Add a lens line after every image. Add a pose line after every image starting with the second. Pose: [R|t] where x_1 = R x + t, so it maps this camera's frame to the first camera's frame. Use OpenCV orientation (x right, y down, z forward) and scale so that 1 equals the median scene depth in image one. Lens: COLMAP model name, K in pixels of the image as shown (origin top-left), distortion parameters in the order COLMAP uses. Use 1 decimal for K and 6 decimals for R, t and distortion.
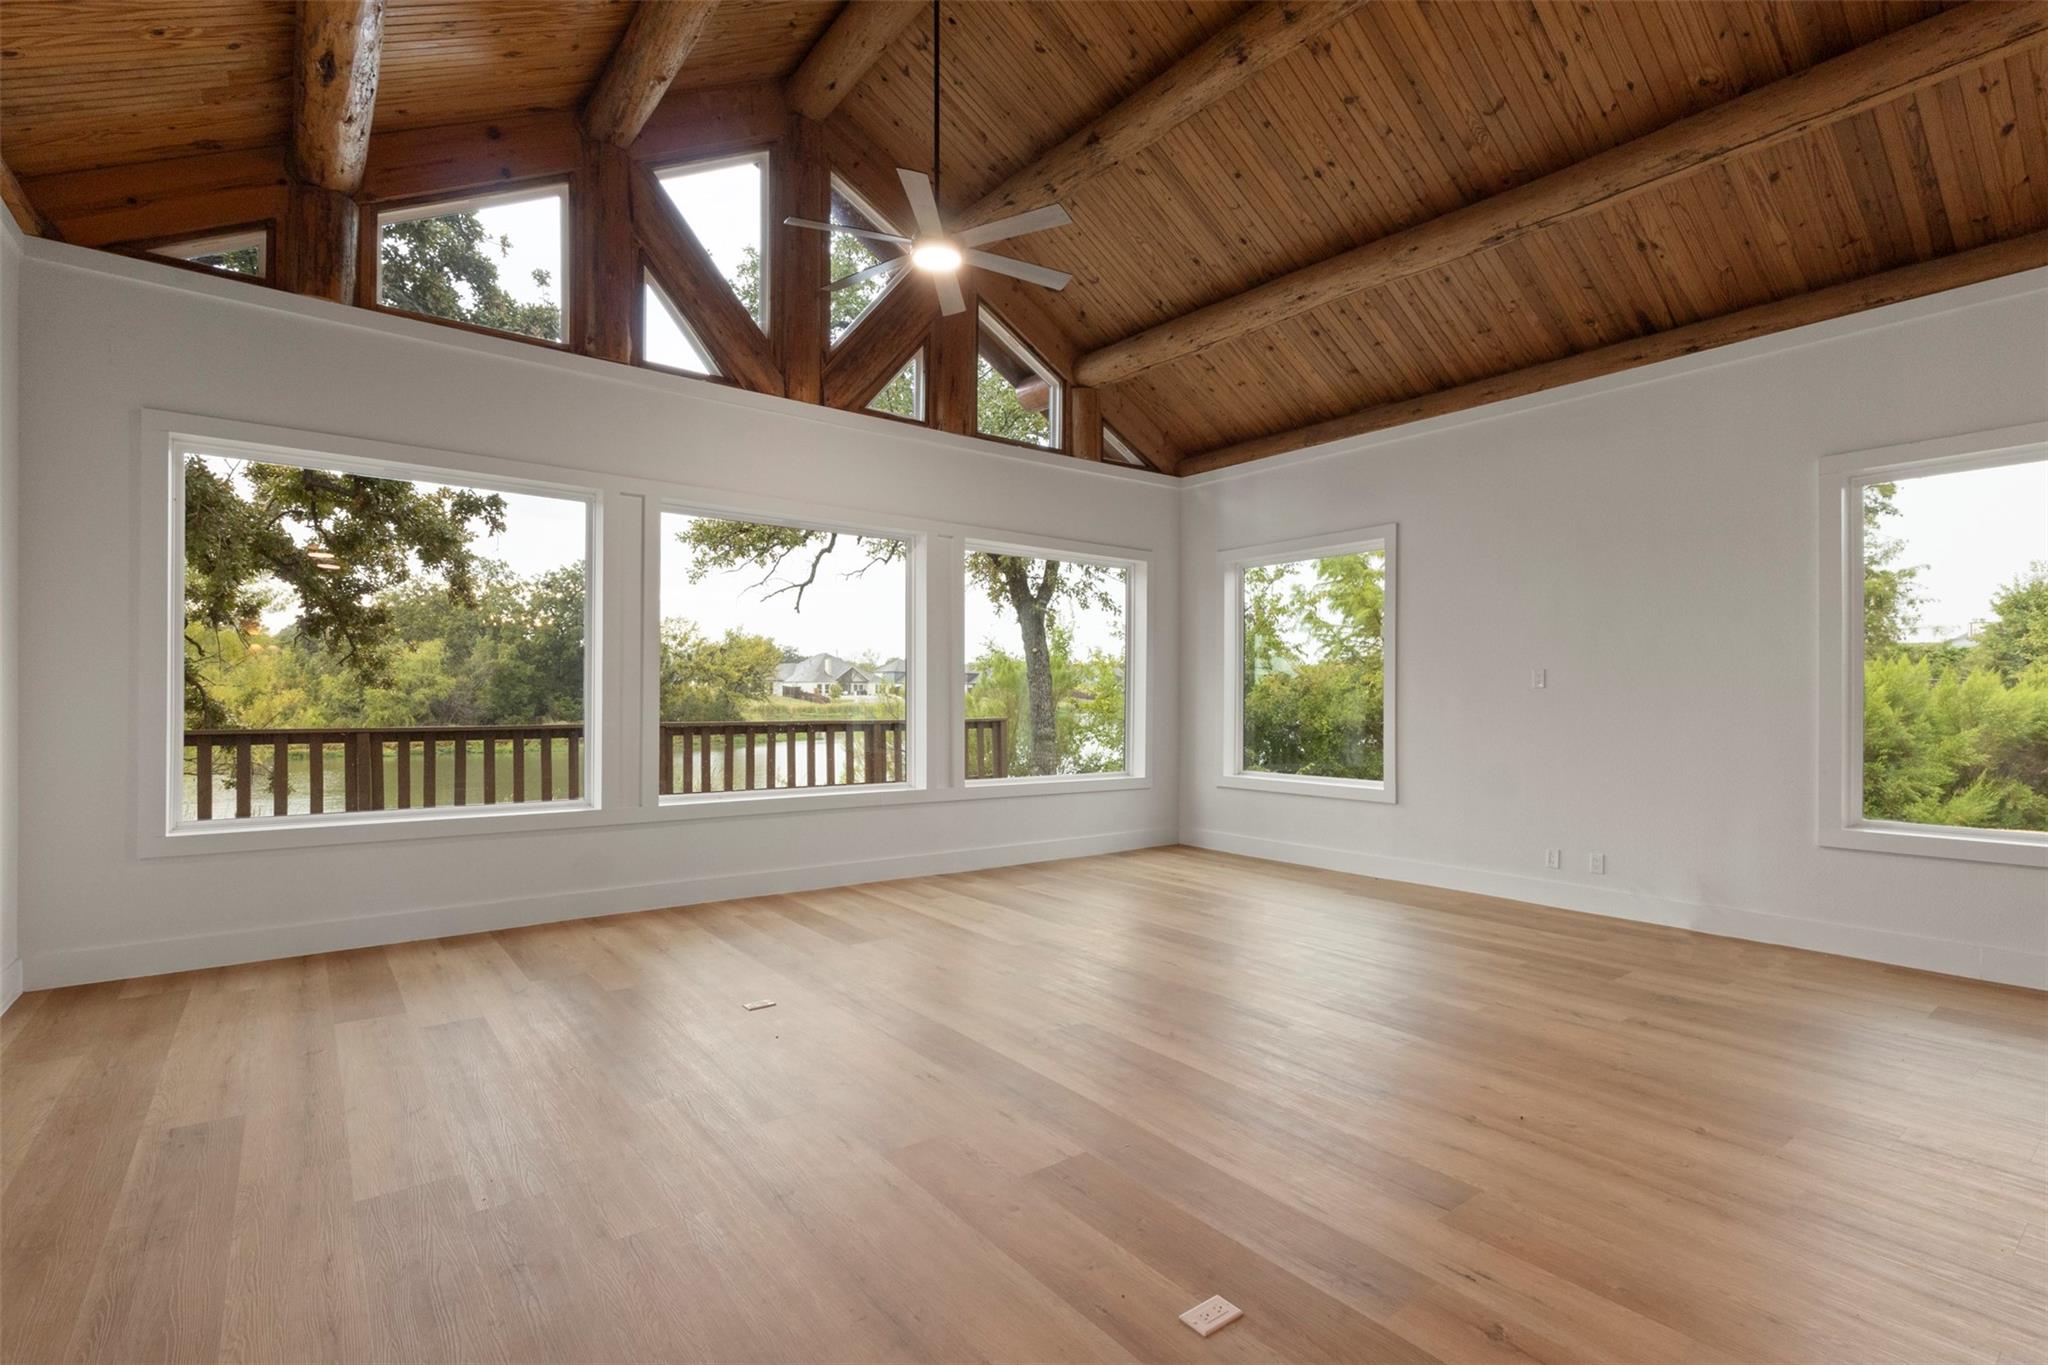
lens RADIAL K [[947.8, 0, 1032.5], [0, 947.8, 709.2], [0, 0, 1]] dist [0.000051, 0.001710]
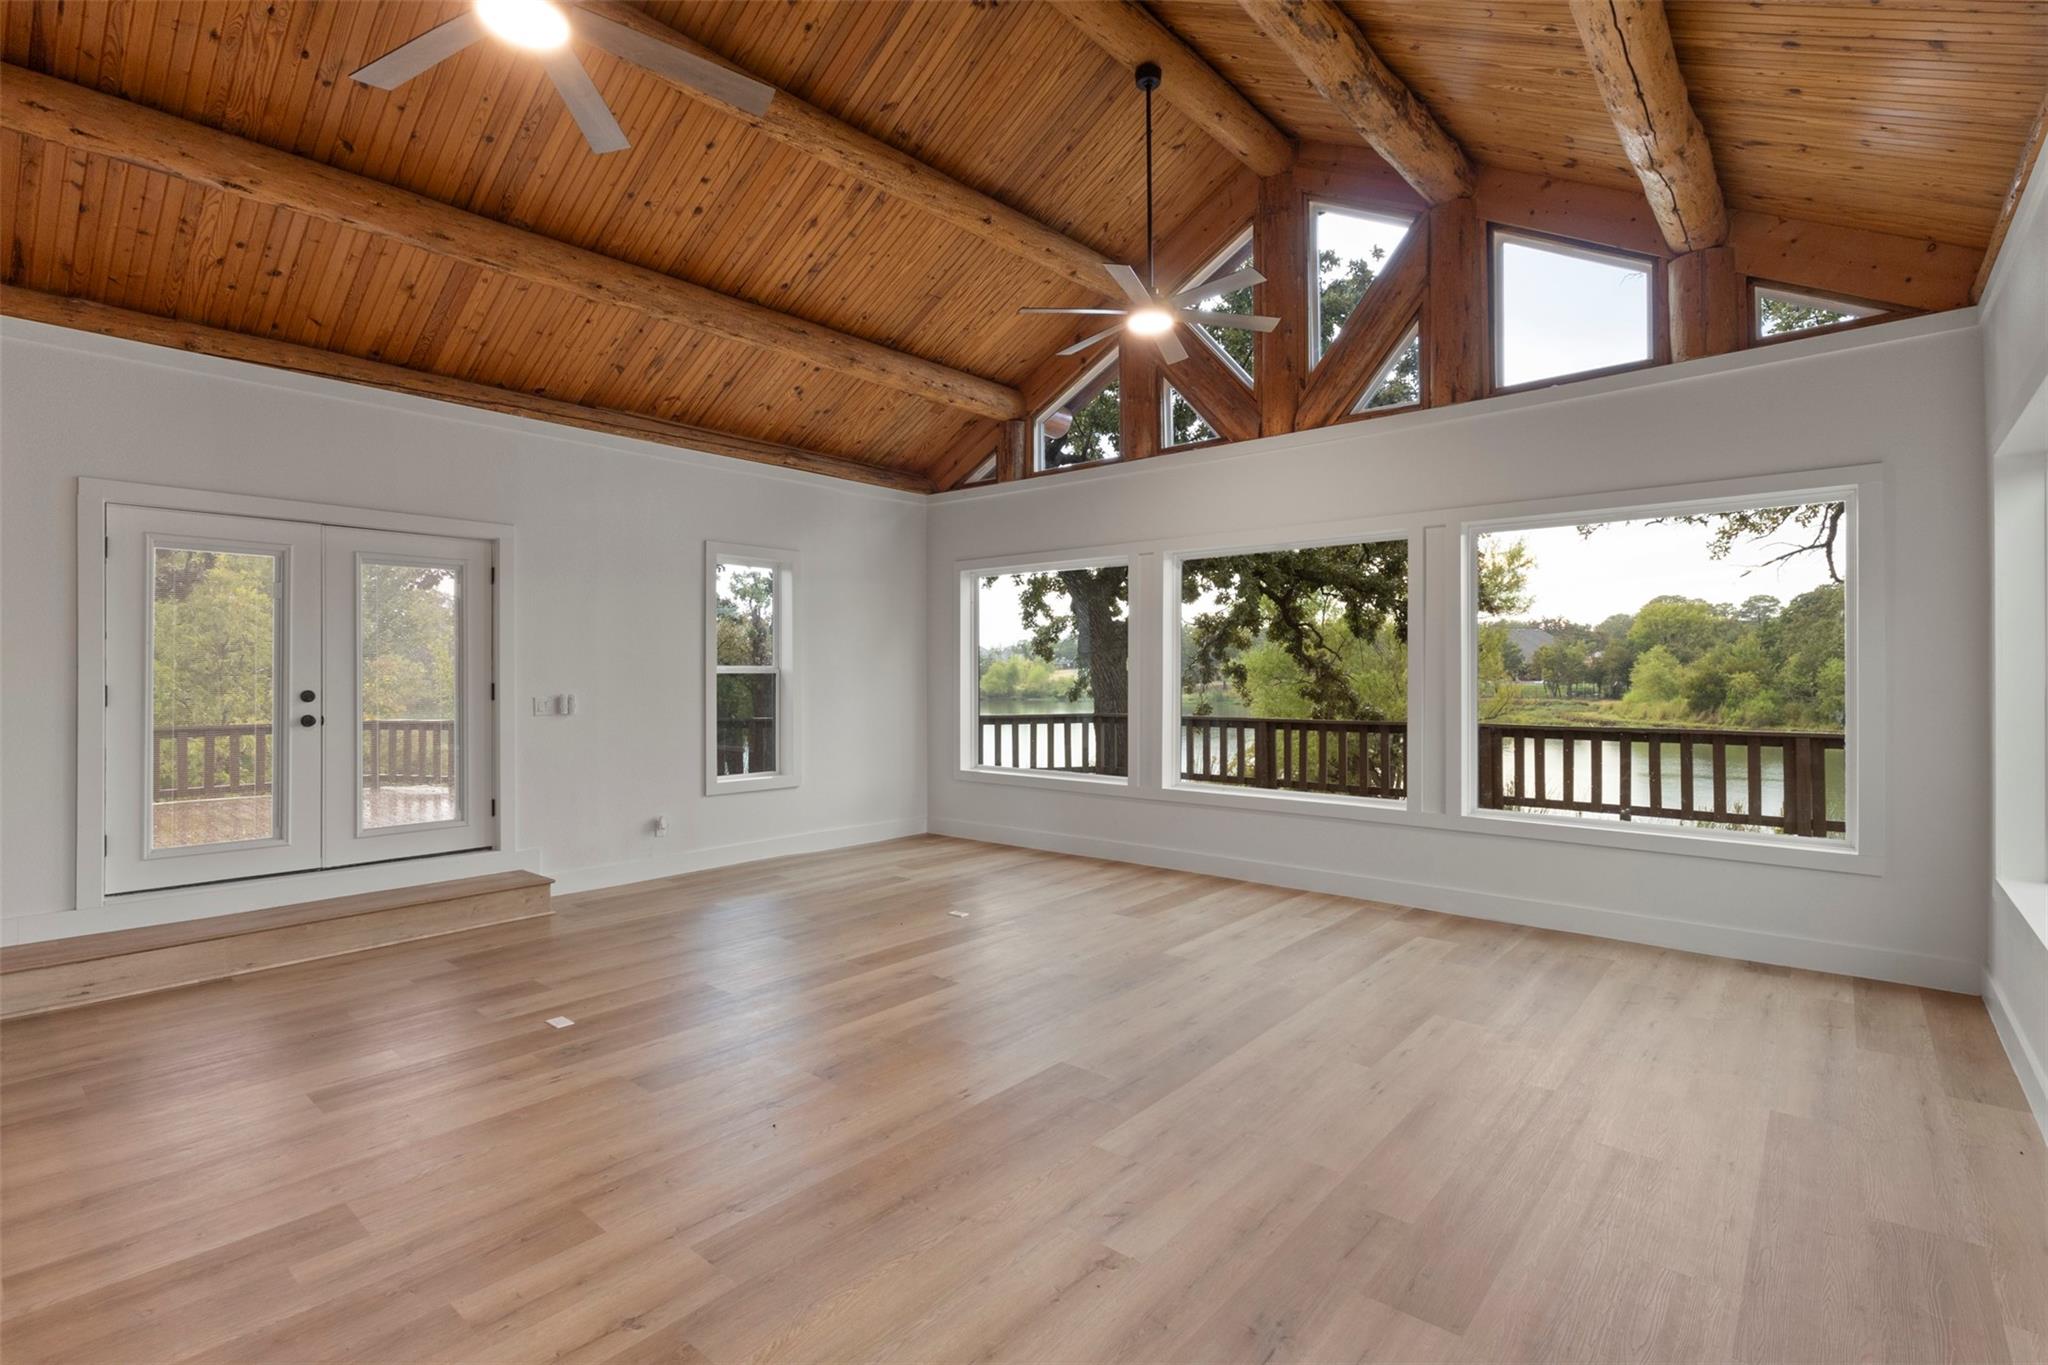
lens RADIAL K [[947.8, 0, 1004.1], [0, 947.8, 670.6], [0, 0, 1]] dist [0.000051, 0.001710]
pose [[0.193647, -0.010157, -0.981019, 0.879009], [-0.010070, 0.999873, -0.012340, -0.042931], [0.981020, 0.012269, 0.193520, 0.558616]]
